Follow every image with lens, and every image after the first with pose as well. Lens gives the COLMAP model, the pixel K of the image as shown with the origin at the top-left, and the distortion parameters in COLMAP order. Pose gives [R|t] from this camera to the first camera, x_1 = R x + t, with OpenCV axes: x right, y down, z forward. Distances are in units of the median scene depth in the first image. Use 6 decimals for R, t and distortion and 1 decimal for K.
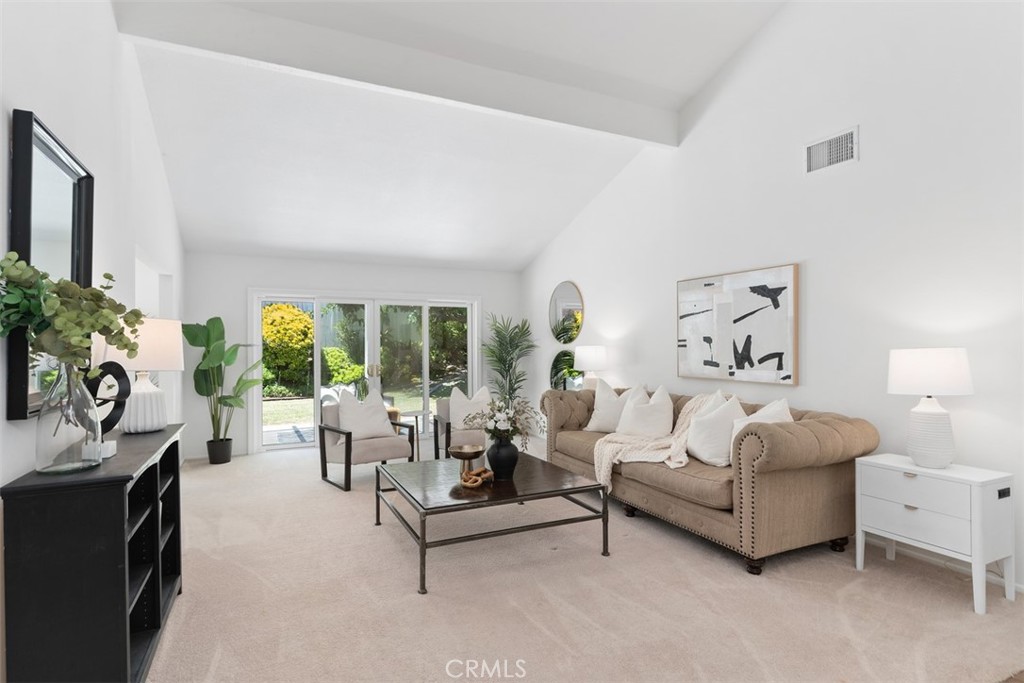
lens RADIAL K [[524.7, 0, 508.9], [0, 524.7, 341.8], [0, 0, 1]] dist [0.003198, -0.002217]
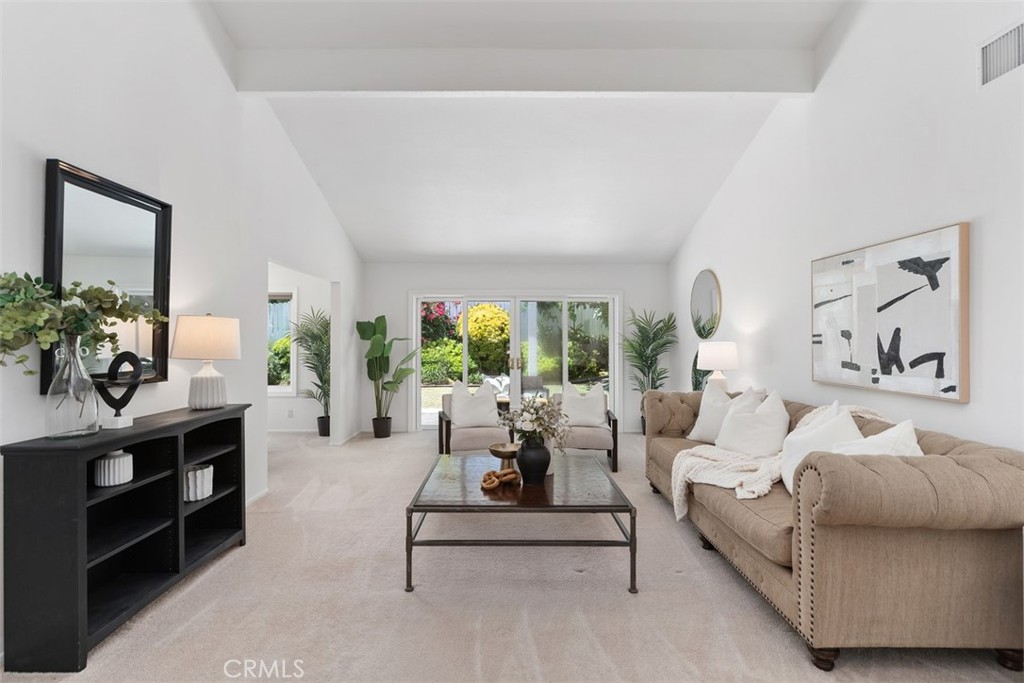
lens RADIAL K [[488.2, 0, 508.9], [0, 488.2, 333.5], [0, 0, 1]] dist [-0.002521, 0.002682]
pose [[0.904374, -0.000696, -0.426741, 0.254619], [-0.002179, 0.999978, -0.006249, 0.000321], [0.426736, 0.006581, 0.904352, 0.158411]]
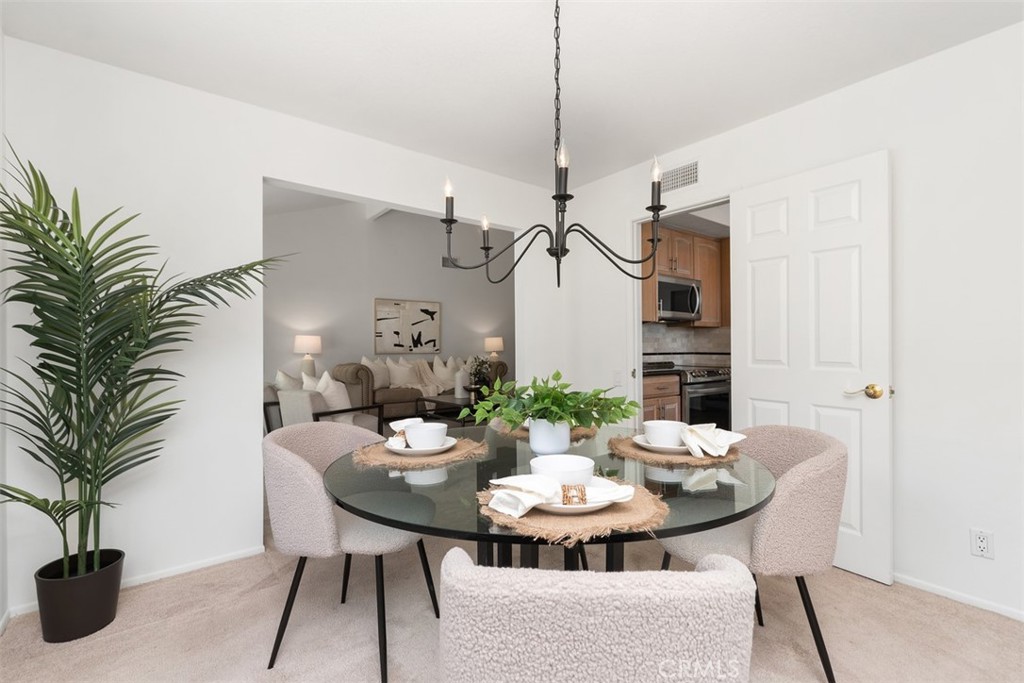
lens RADIAL K [[465.0, 0, 512.7], [0, 465.0, 348.1], [0, 0, 1]] dist [0.004347, -0.000040]
pose [[-0.207502, 0.000083, 0.978235, -1.463848], [-0.000382, 1.000000, -0.000166, 0.055031], [-0.978235, -0.000408, -0.207502, 1.005492]]
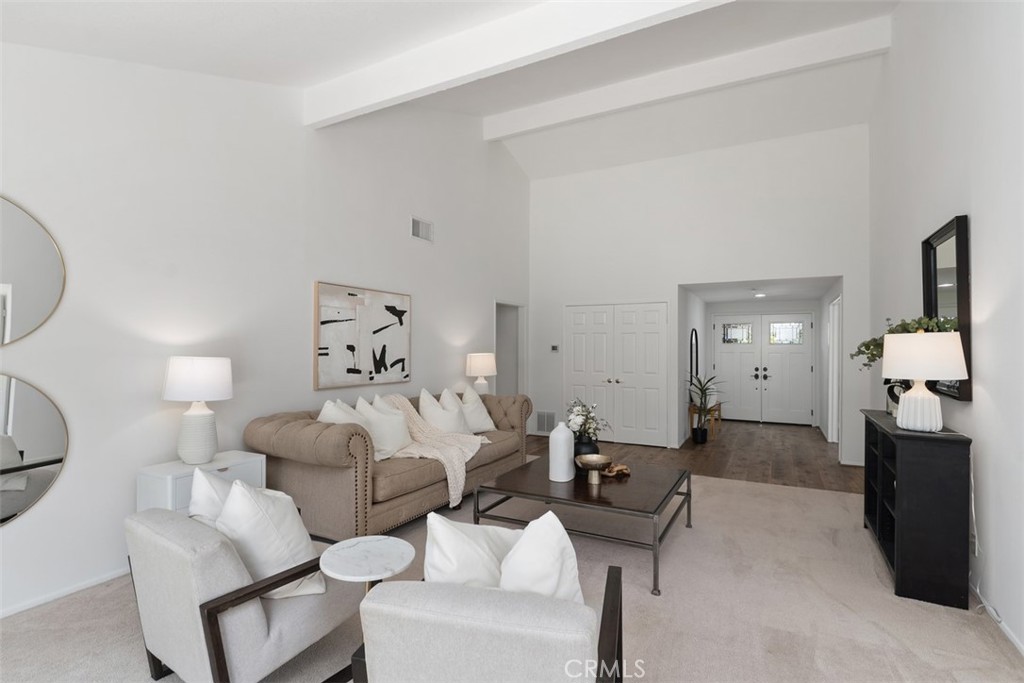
lens RADIAL K [[488.2, 0, 512.1], [0, 488.2, 343.7], [0, 0, 1]] dist [-0.002521, 0.002682]
pose [[-0.596183, 0.009569, 0.802792, -0.616911], [-0.006144, 0.999845, -0.016481, 0.001395], [-0.802825, -0.014758, -0.596032, 1.410556]]
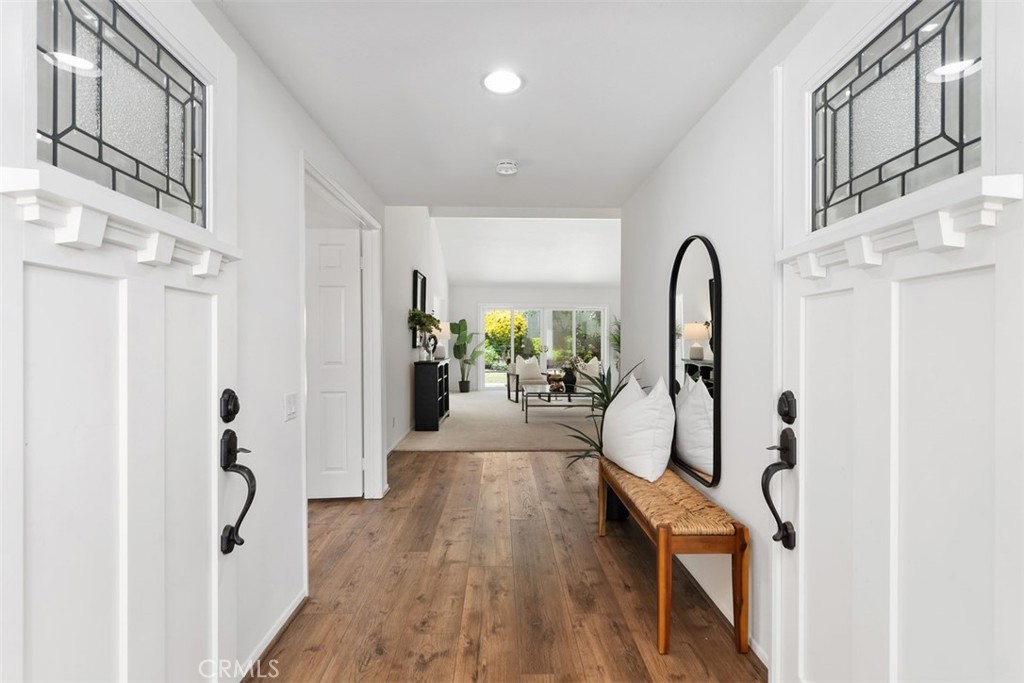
lens RADIAL K [[488.2, 0, 515.6], [0, 488.2, 340.6], [0, 0, 1]] dist [-0.002521, 0.002682]
pose [[0.915287, 0.008084, -0.402722, 0.503831], [-0.004719, 0.999945, 0.009348, 0.021394], [0.402775, -0.006655, 0.915275, -0.836094]]
